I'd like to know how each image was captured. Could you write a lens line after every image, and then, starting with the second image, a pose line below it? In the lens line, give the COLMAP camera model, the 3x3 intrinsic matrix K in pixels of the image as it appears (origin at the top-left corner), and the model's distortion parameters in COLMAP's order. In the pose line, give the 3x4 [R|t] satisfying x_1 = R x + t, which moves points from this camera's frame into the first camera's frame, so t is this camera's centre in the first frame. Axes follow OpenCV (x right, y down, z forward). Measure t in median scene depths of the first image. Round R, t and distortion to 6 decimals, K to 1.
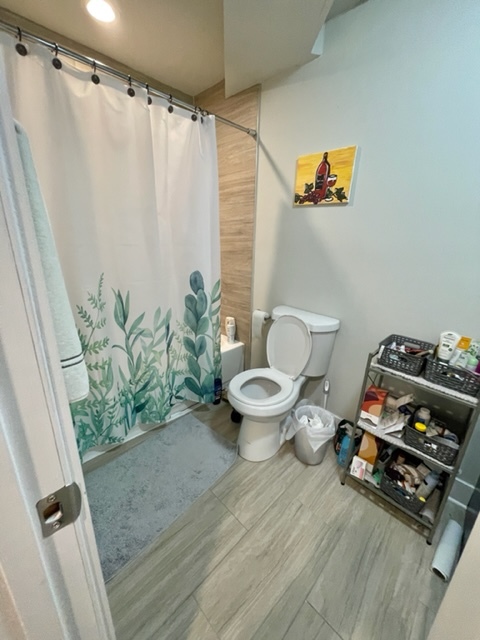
lens RADIAL K [[258.0, 0, 241.7], [0, 258.0, 315.7], [0, 0, 1]] dist [-0.002692, 0.000949]
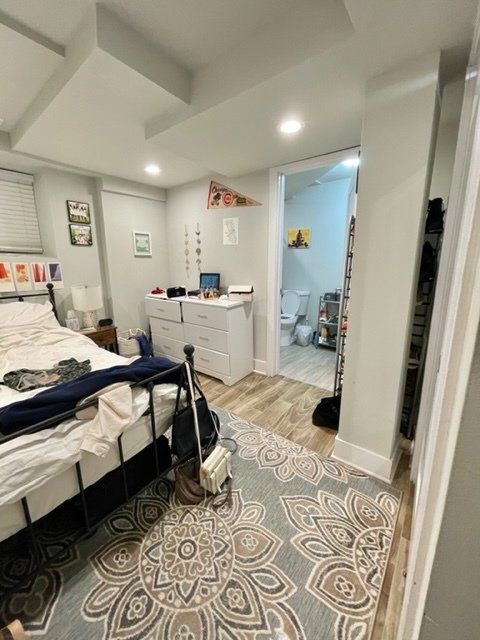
lens RADIAL K [[258.0, 0, 235.3], [0, 258.0, 316.4], [0, 0, 1]] dist [-0.002692, 0.000949]
pose [[0.993762, -0.054910, 0.097072, -0.642289], [0.063494, 0.994124, -0.087669, 0.457846], [-0.091688, 0.093285, 0.991409, -1.506494]]
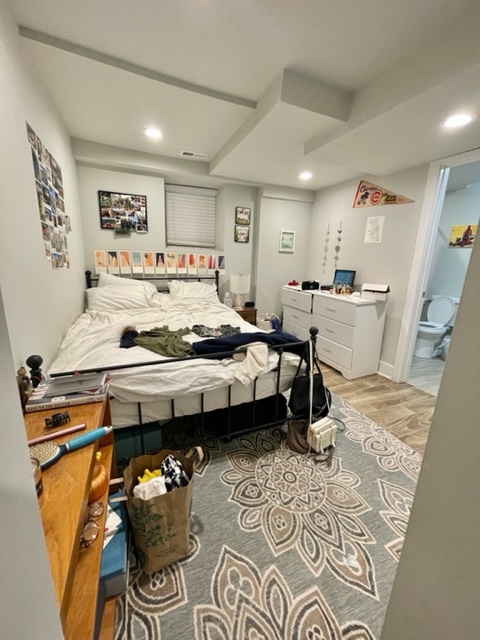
lens RADIAL K [[258.0, 0, 237.9], [0, 258.0, 317.5], [0, 0, 1]] dist [-0.002692, 0.000949]
pose [[0.922661, 0.092002, -0.374476, -0.615415], [-0.120018, 0.991402, -0.052141, 0.522609], [0.366459, 0.093052, 0.925770, -1.727813]]
